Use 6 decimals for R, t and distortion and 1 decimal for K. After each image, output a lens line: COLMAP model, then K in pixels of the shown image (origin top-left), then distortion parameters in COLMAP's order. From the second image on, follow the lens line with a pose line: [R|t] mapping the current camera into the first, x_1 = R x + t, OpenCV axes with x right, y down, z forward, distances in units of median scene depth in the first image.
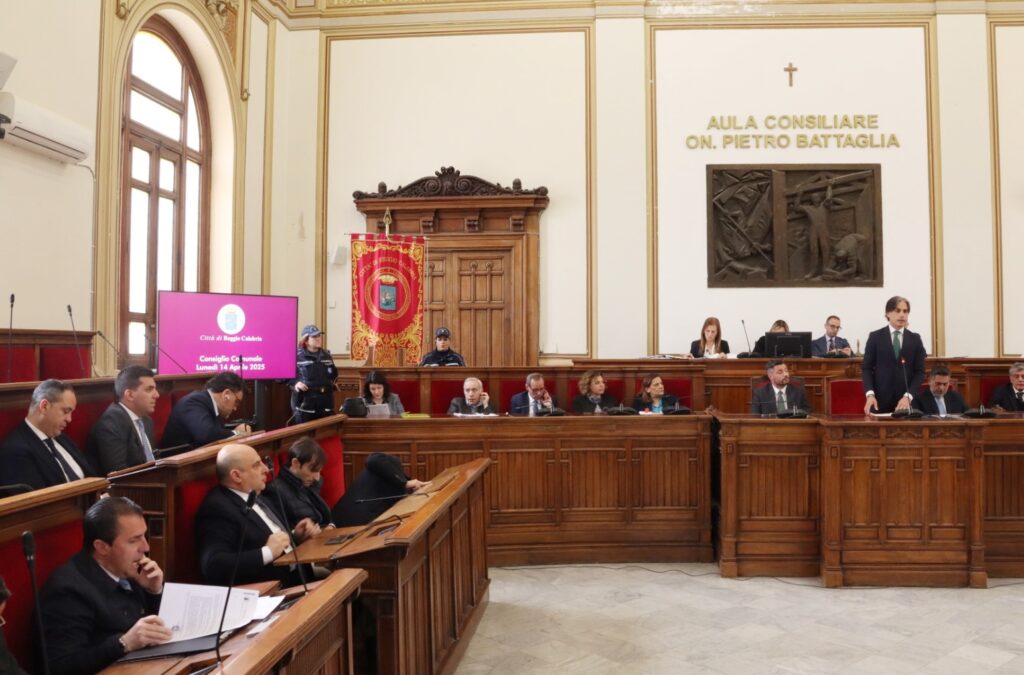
lens RADIAL K [[903.2, 0, 515.7], [0, 903.2, 323.4], [0, 0, 1]] dist [-0.150683, 0.116421]
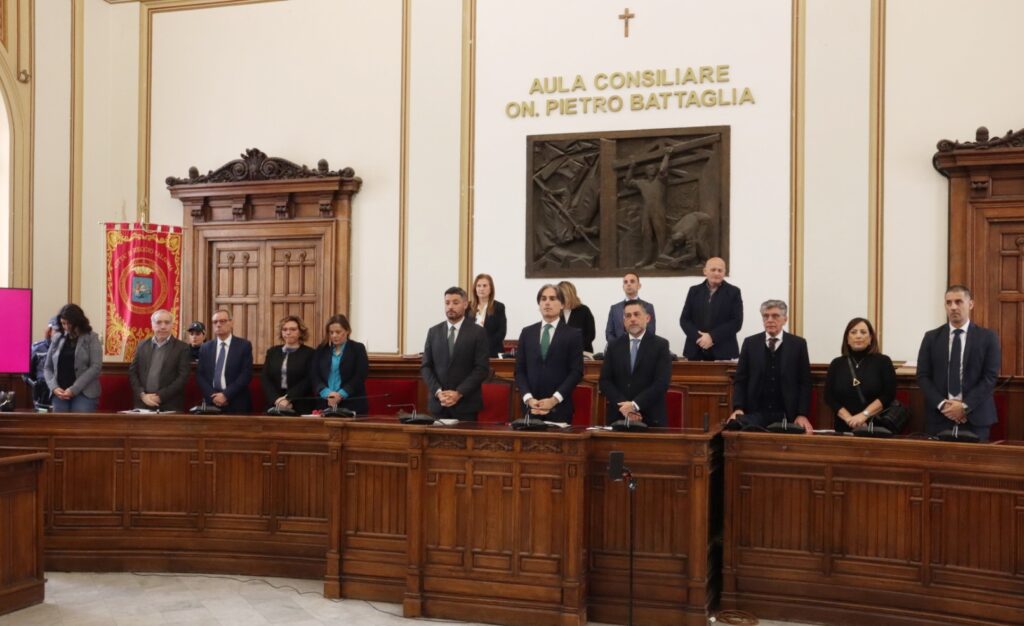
lens RADIAL K [[1051.7, 0, 508.6], [0, 1051.7, 341.5], [0, 0, 1]] dist [-0.072252, 0.206842]
pose [[0.976955, 0.009753, -0.213222, 0.482661], [-0.006302, 0.999838, 0.016858, 0.004991], [0.213352, -0.015126, 0.976858, 0.002420]]
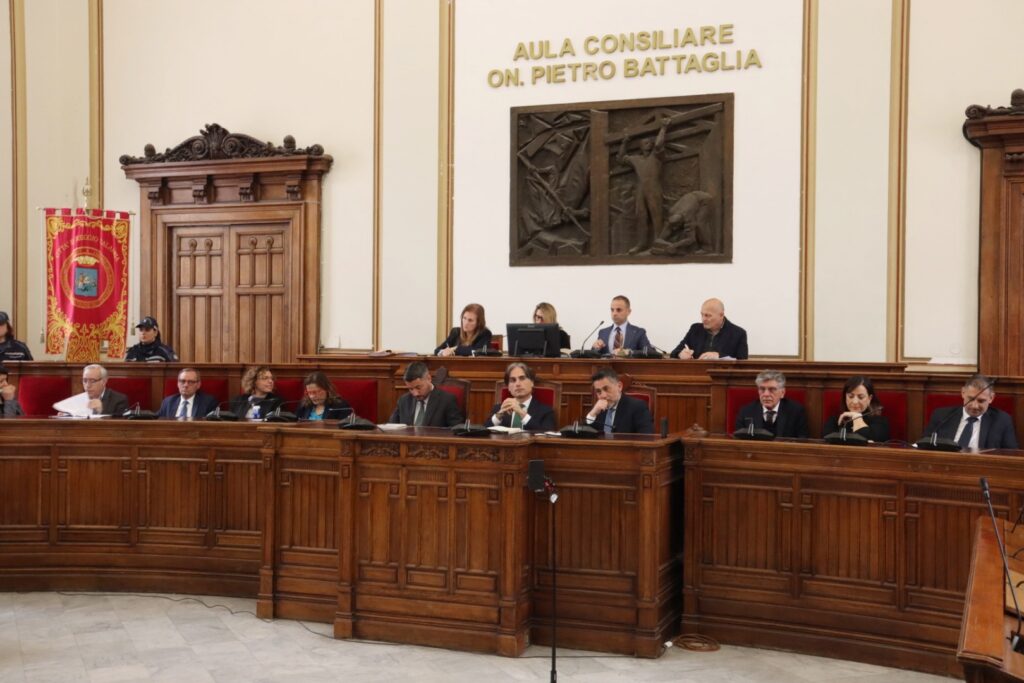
lens RADIAL K [[1215.8, 0, 512.0], [0, 1215.8, 341.5], [0, 0, 1]] dist [-0.000297, 0.287800]
pose [[0.964493, 0.007846, -0.263993, 0.576431], [-0.000859, 0.999647, 0.026571, -0.003019], [0.264108, -0.025401, 0.964159, -0.027075]]
